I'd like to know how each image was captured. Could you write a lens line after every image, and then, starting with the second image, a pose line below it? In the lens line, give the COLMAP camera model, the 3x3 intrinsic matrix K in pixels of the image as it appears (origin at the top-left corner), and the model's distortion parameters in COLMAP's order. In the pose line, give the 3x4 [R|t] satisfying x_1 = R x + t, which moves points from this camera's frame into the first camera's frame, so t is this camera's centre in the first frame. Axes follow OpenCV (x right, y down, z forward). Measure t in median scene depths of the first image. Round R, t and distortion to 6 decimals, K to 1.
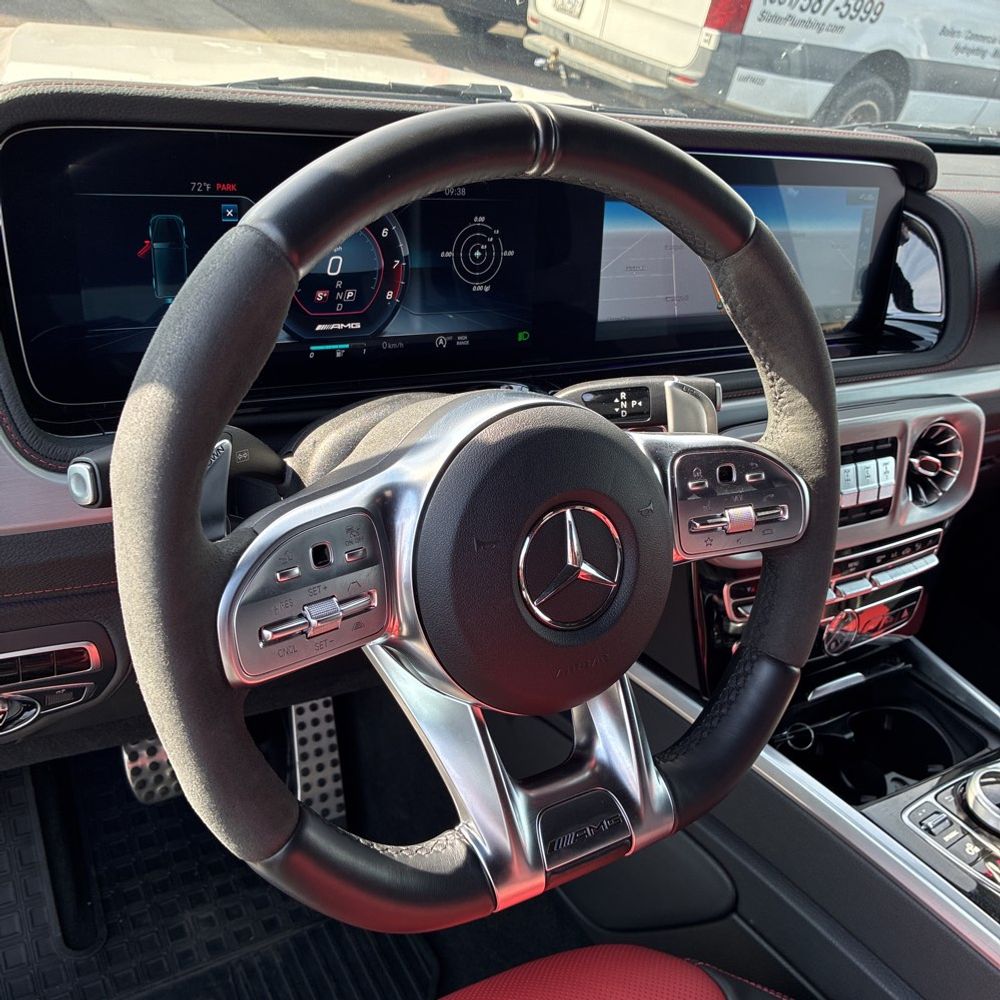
lens RADIAL K [[1057.2, 0, 496.1], [0, 1057.2, 503.2], [0, 0, 1]] dist [0.022021, -0.007165]
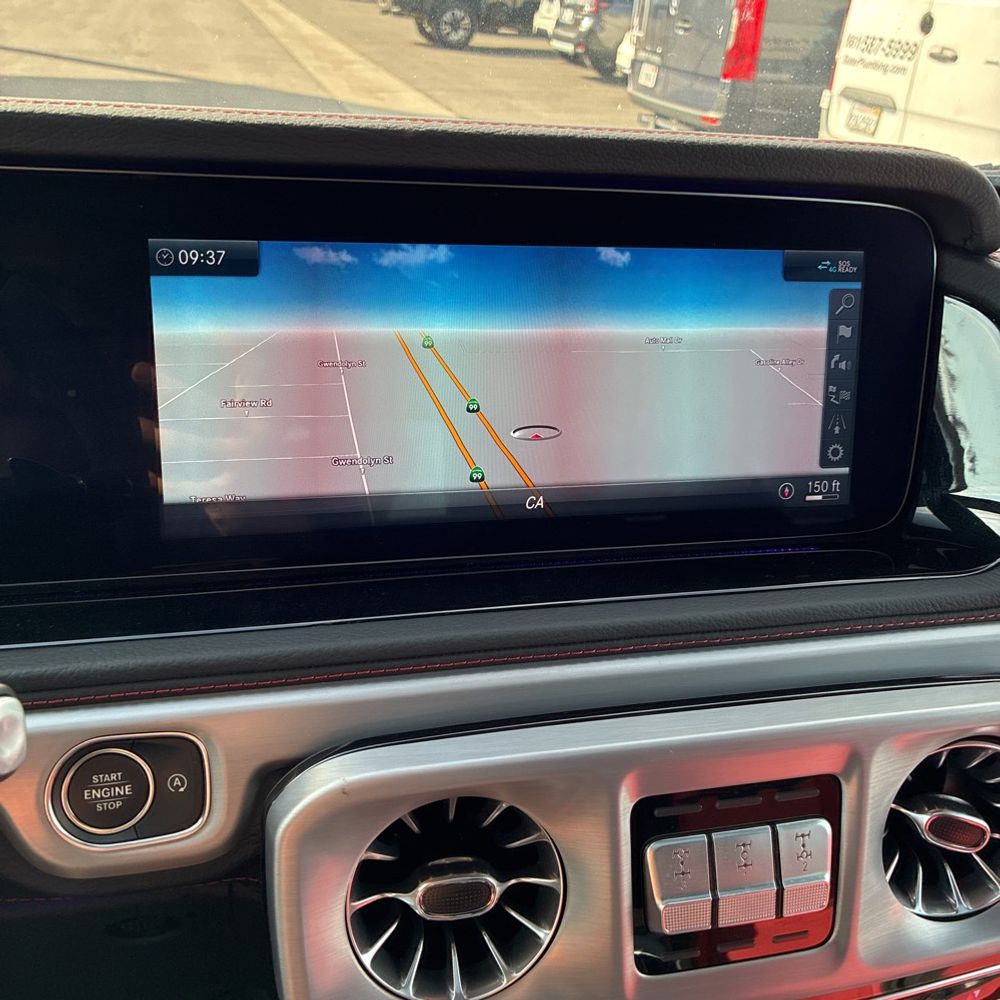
lens RADIAL K [[1028.8, 0, 500.0], [0, 1028.8, 500.0], [0, 0, 1]] dist [0.016073, -0.004373]
pose [[0.947332, 0.031320, -0.318719, 0.352650], [-0.071053, 0.990959, -0.113810, -0.109476], [0.312273, 0.130462, 0.940992, 0.494856]]
